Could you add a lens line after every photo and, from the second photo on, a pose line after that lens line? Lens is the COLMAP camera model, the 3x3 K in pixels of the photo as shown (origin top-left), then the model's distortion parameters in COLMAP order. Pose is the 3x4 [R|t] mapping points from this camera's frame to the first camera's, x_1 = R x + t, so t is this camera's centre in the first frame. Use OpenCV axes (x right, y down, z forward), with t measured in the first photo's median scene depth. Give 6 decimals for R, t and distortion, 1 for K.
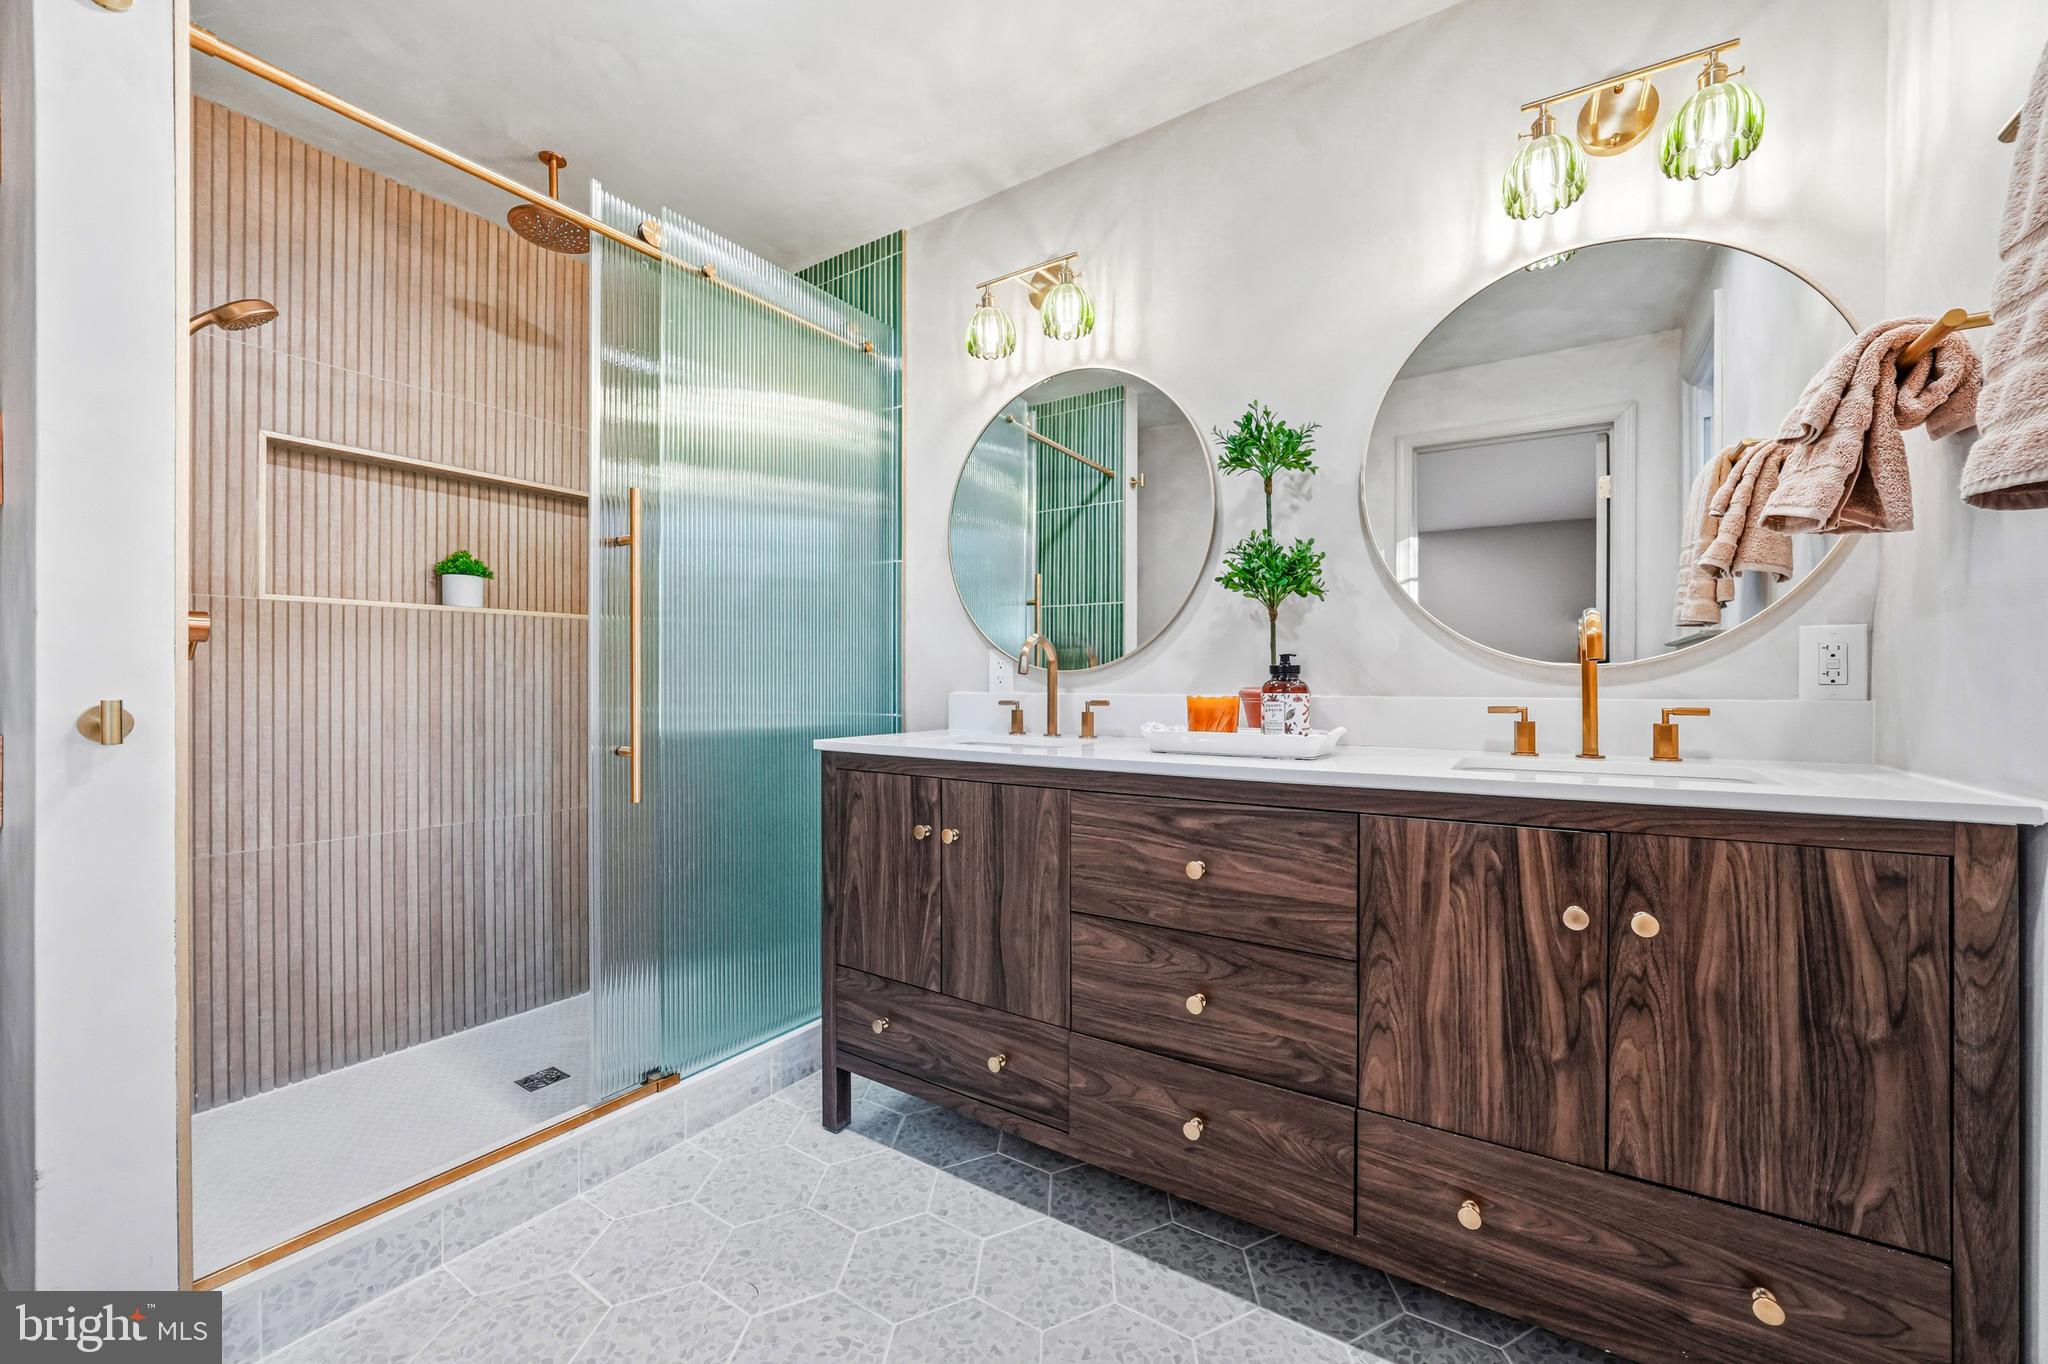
lens RADIAL K [[820.1, 0, 1029.4], [0, 820.1, 670.7], [0, 0, 1]] dist [-0.006238, 0.002629]
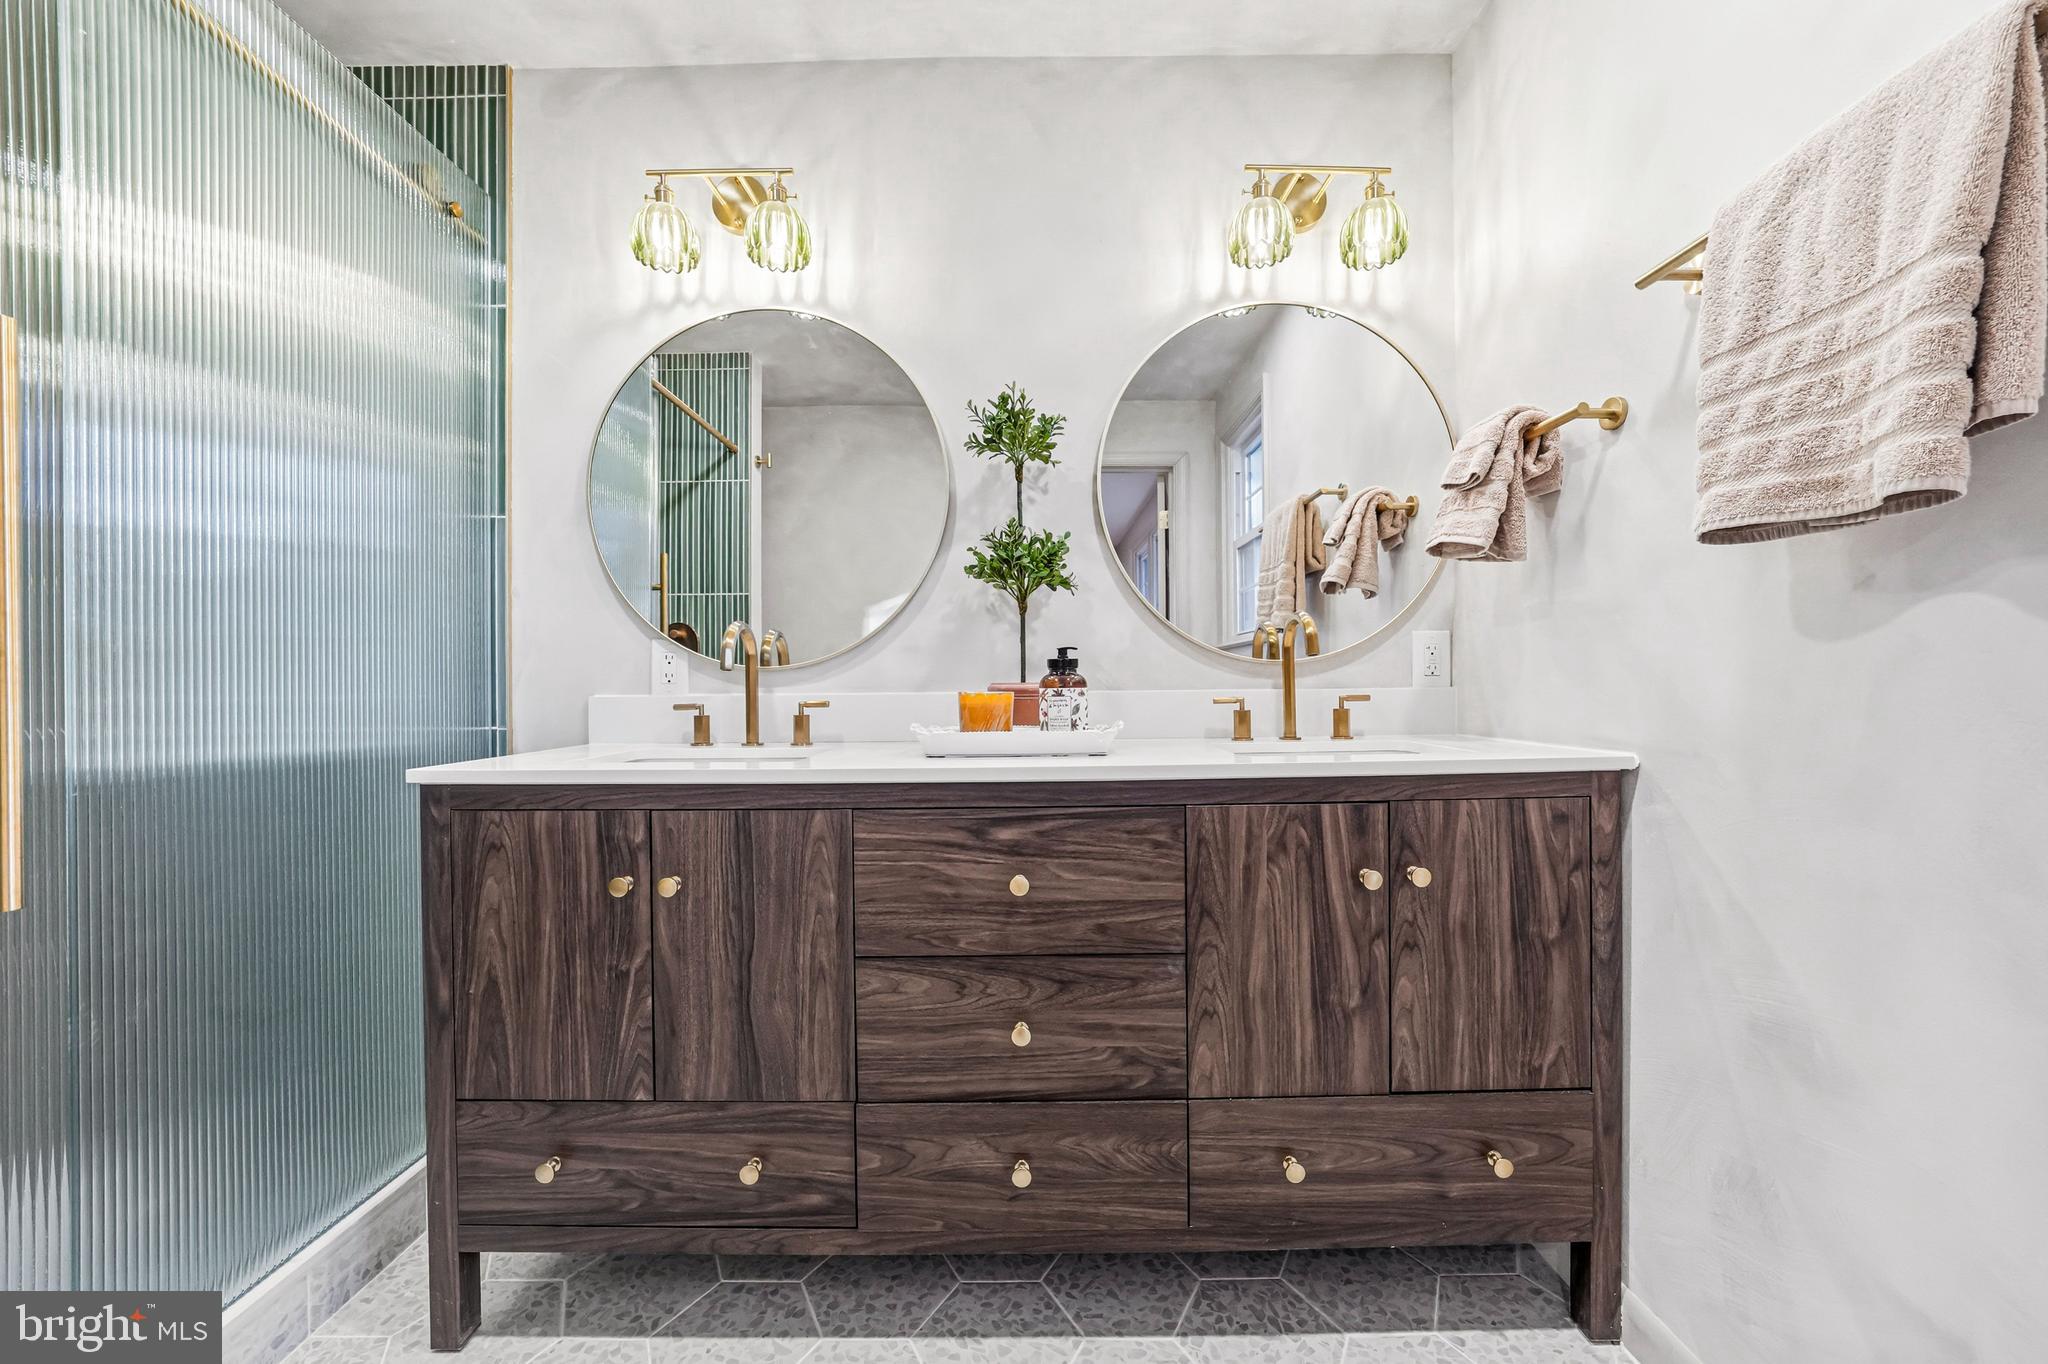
lens RADIAL K [[797.3, 0, 1036.9], [0, 797.3, 673.7], [0, 0, 1]] dist [-0.010953, 0.001383]
pose [[0.835362, -0.002271, 0.549695, -0.204391], [0.002404, 0.999997, 0.000478, 0.008832], [-0.549694, 0.000923, 0.835365, 0.205491]]
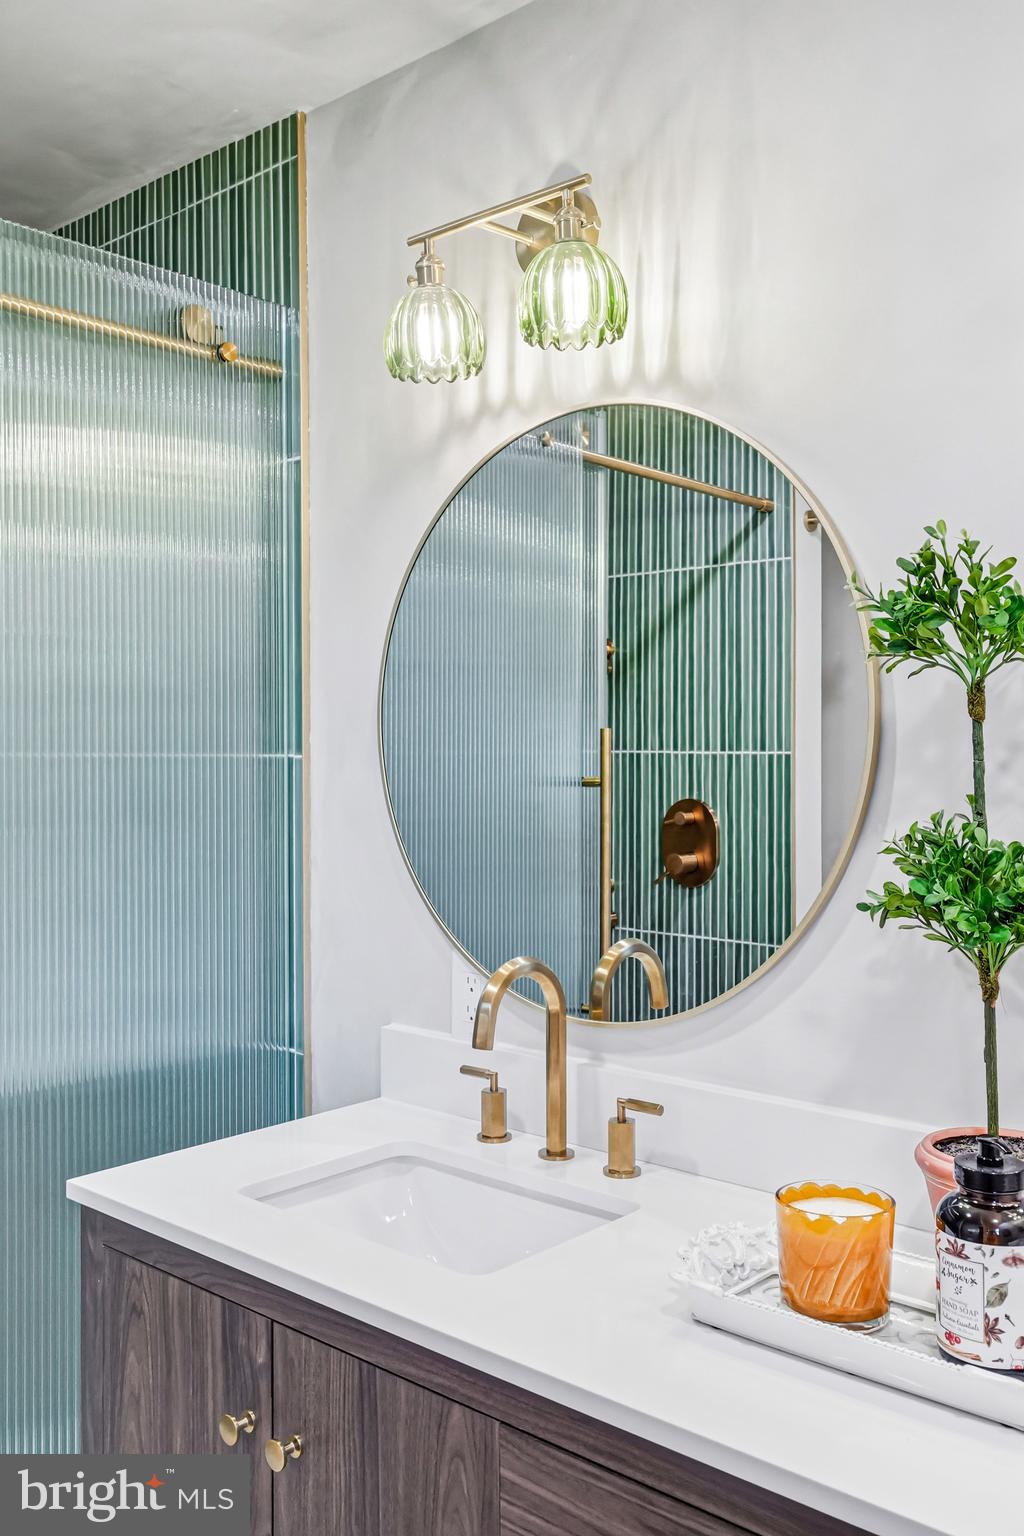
lens RADIAL K [[1383.5, 0, 518.9], [0, 1383.5, 732.3], [0, 0, 1]] dist [0.033758, -0.001162]
pose [[0.988212, -0.003623, -0.153048, 0.158833], [0.005291, 0.999931, 0.010495, -0.216972], [0.152999, -0.011181, 0.988163, 0.207724]]
